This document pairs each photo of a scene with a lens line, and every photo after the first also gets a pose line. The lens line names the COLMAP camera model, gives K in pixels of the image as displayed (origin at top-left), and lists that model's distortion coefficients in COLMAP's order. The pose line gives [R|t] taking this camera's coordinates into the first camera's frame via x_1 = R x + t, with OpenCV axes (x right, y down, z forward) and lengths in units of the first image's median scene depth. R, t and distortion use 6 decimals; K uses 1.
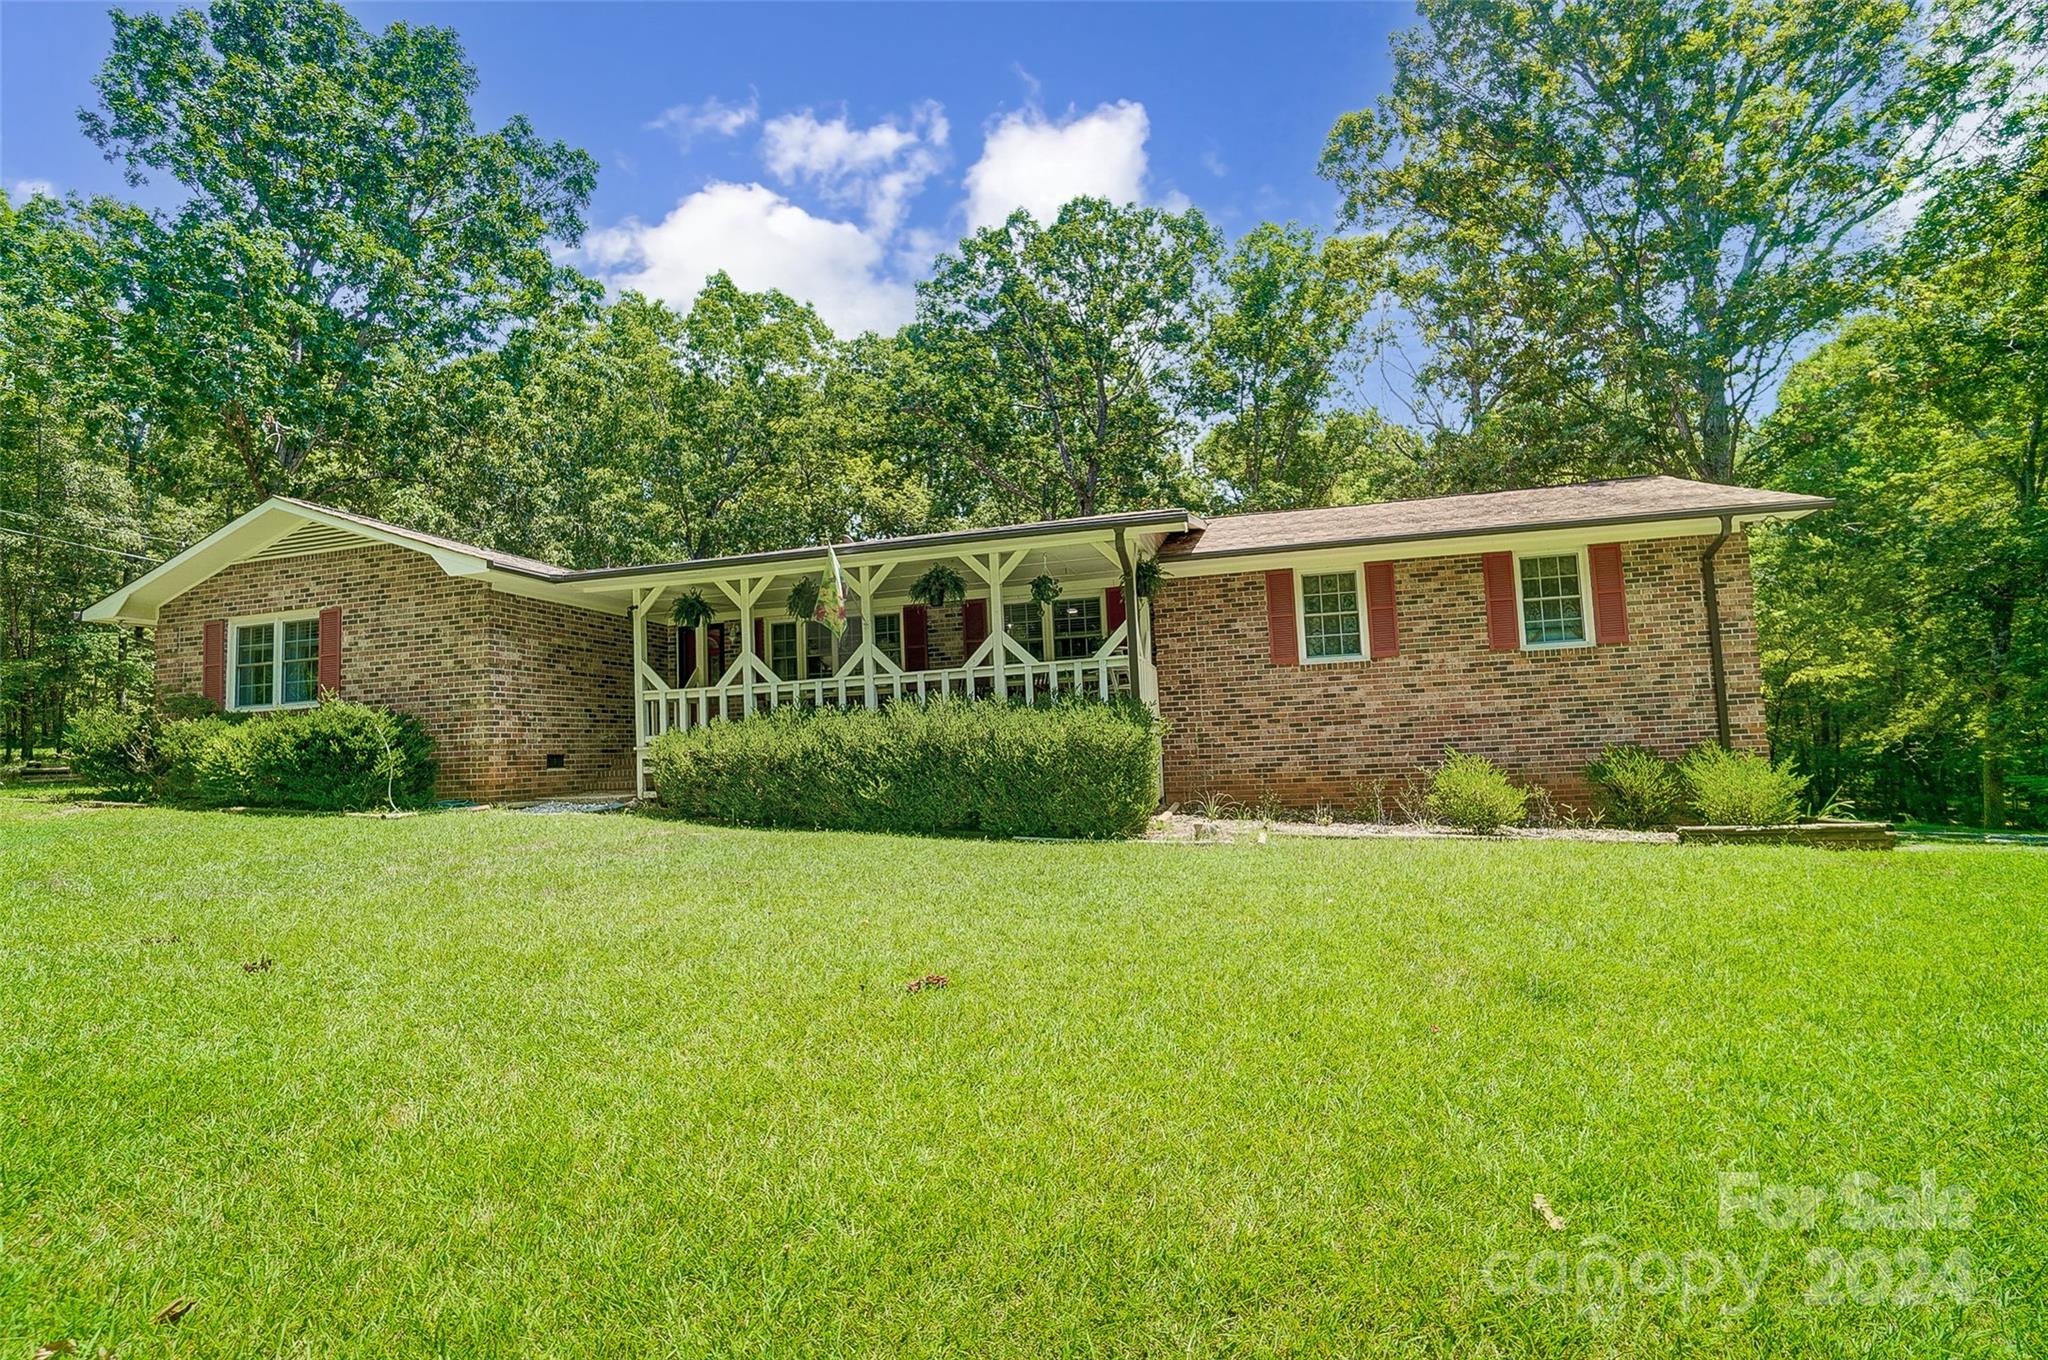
lens RADIAL K [[954.3, 0, 1014.3], [0, 954.3, 669.5], [0, 0, 1]] dist [-0.065833, 0.021979]
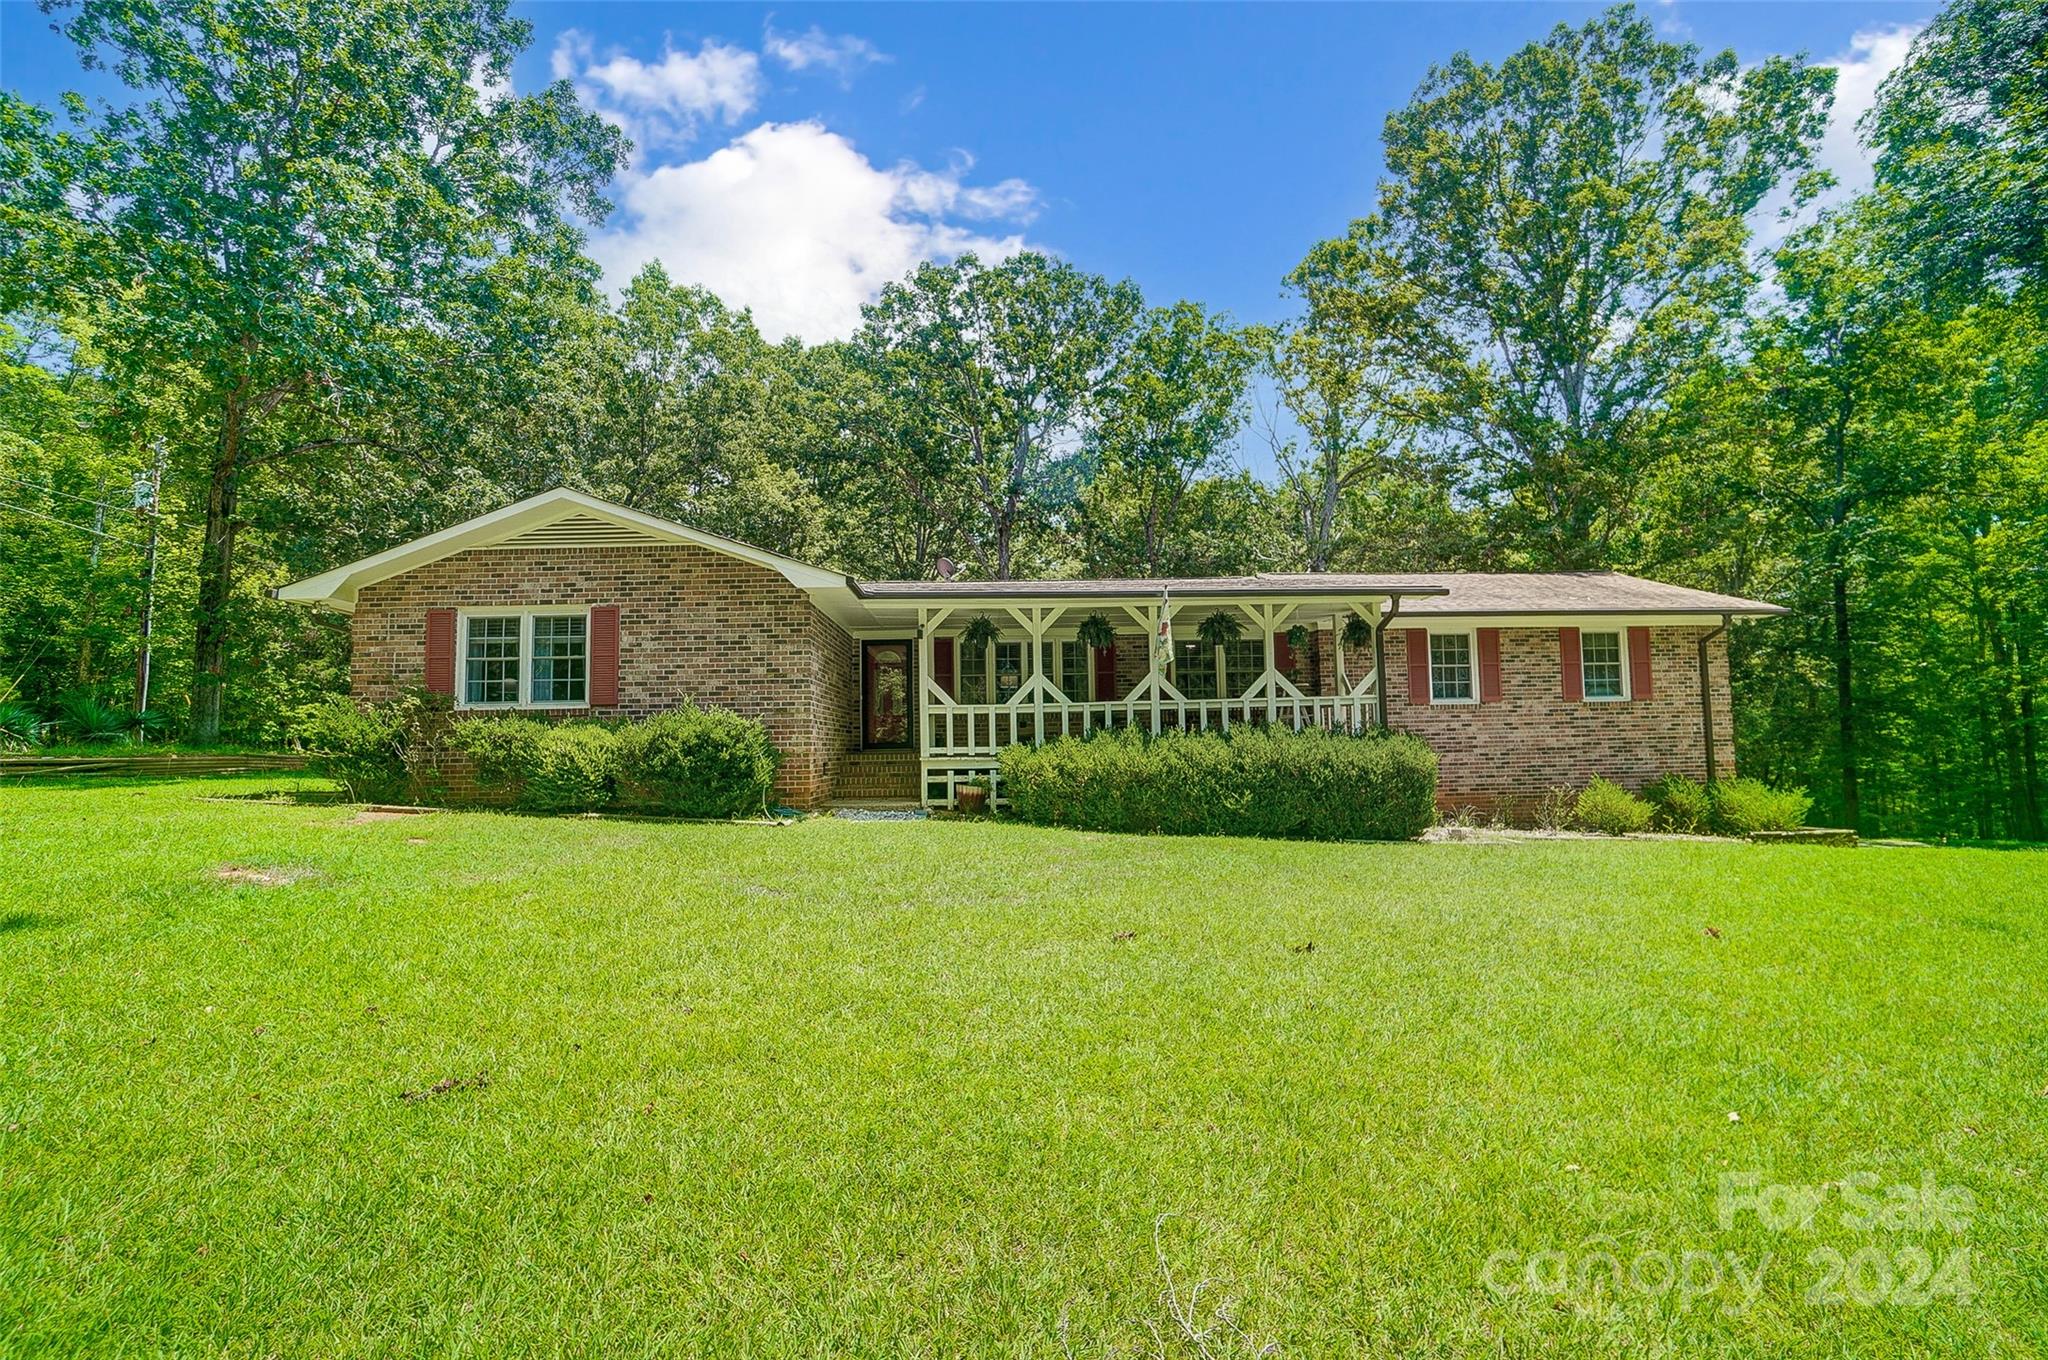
lens RADIAL K [[916.9, 0, 1017.5], [0, 916.9, 679.9], [0, 0, 1]] dist [-0.064101, 0.019132]
pose [[0.962061, 0.047695, 0.268633, -0.587941], [-0.047801, 0.998838, -0.006150, -0.004230], [-0.268614, -0.006925, 0.963223, -0.022646]]
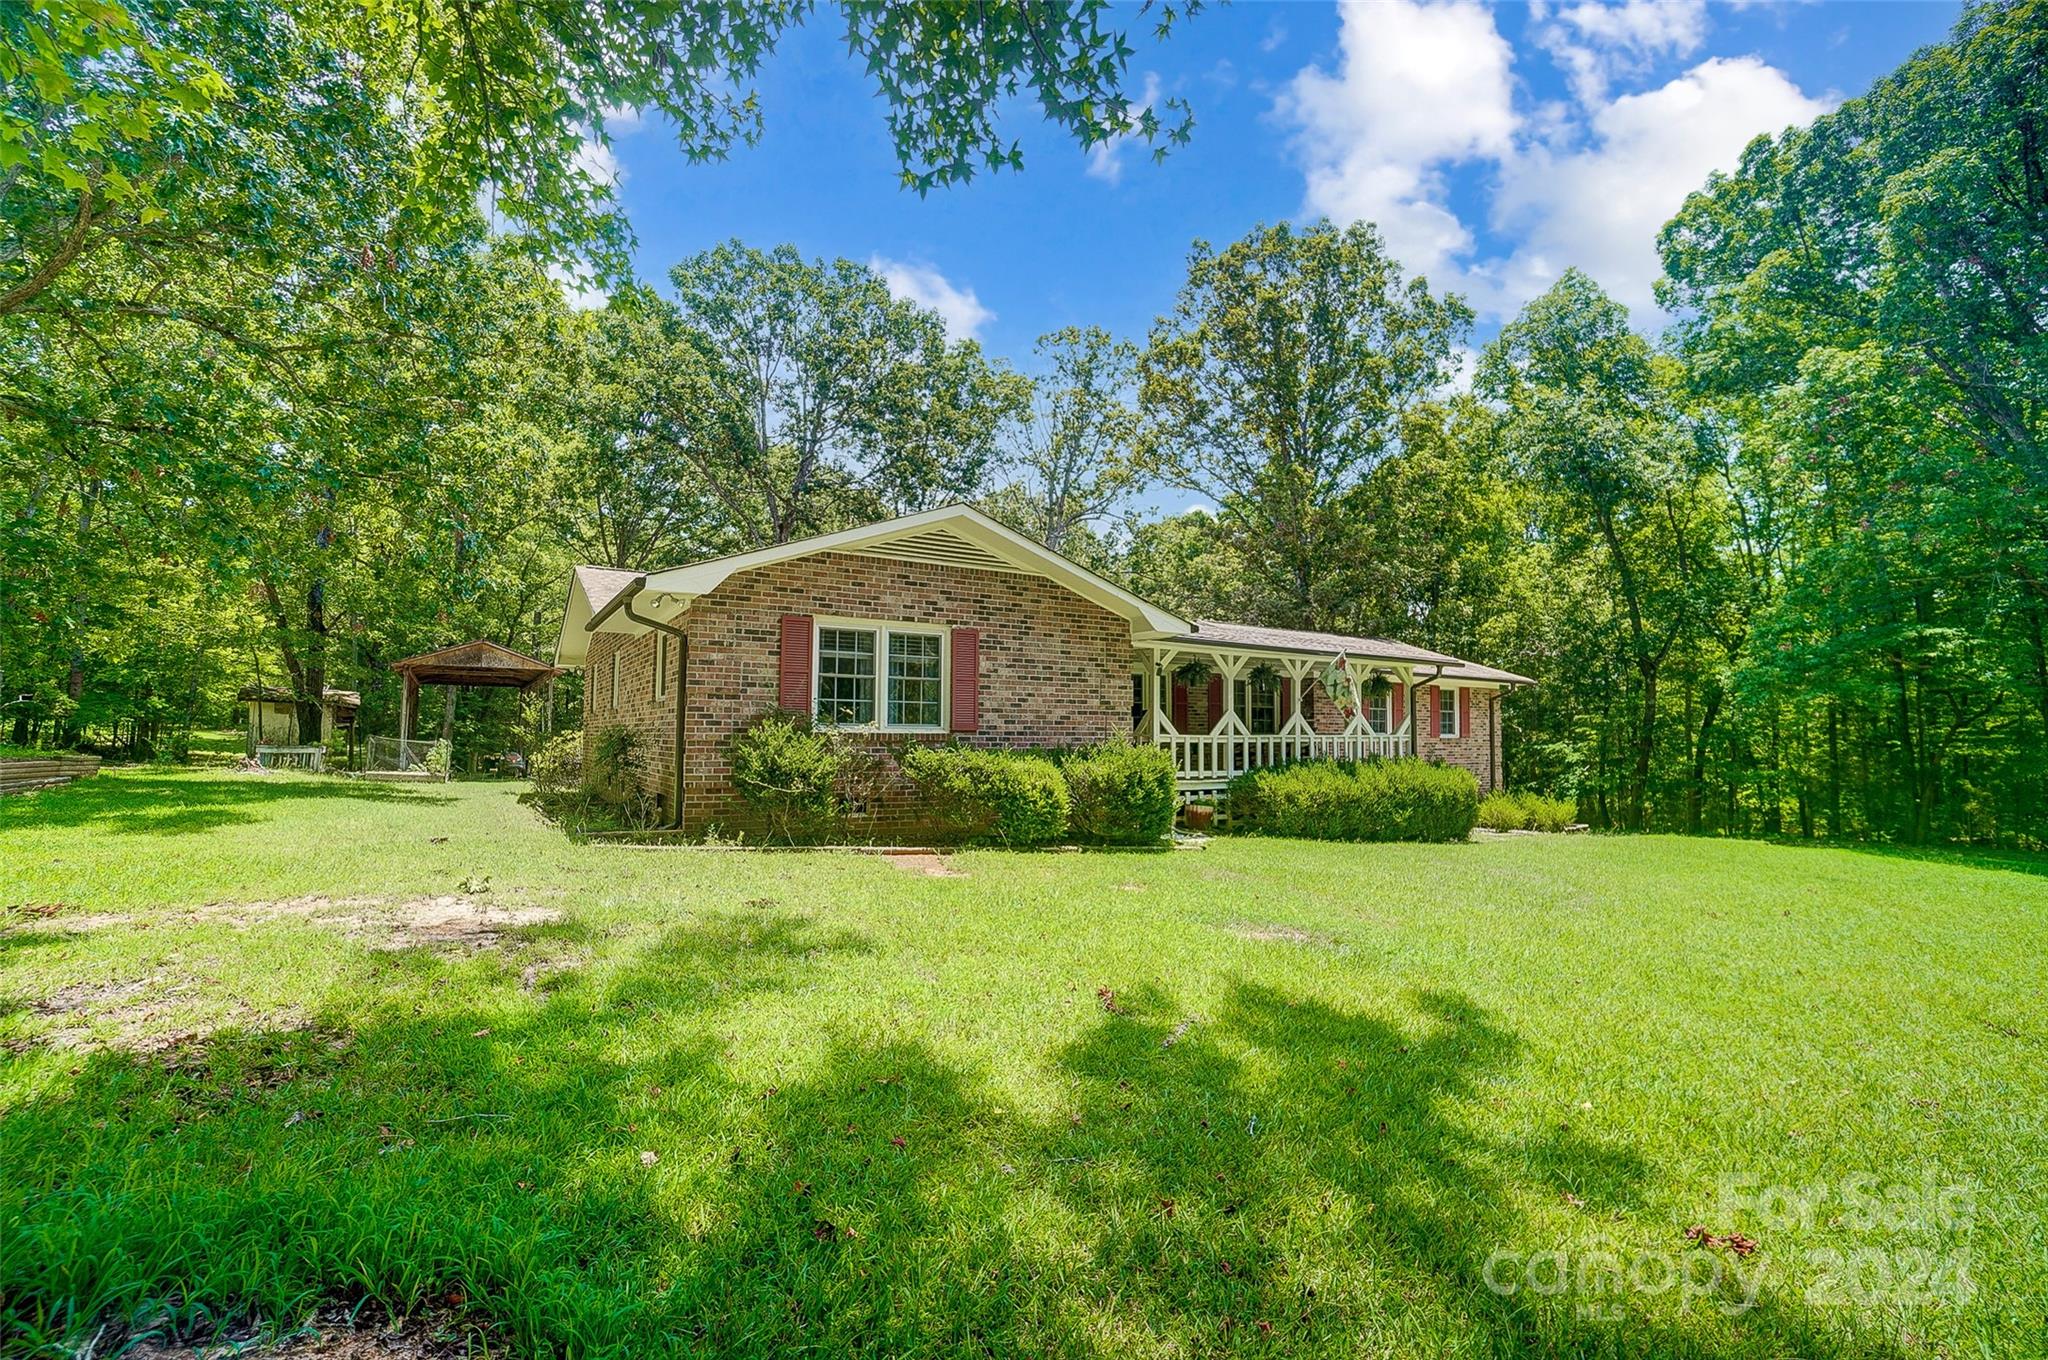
lens RADIAL K [[891.3, 0, 1024.0], [0, 891.3, 680.0], [0, 0, 1]] dist [-0.063326, 0.019351]
pose [[0.699730, 0.095166, 0.708040, -1.360113], [-0.102340, 0.994219, -0.032491, 0.008837], [-0.707039, -0.049726, 0.705424, 0.327446]]
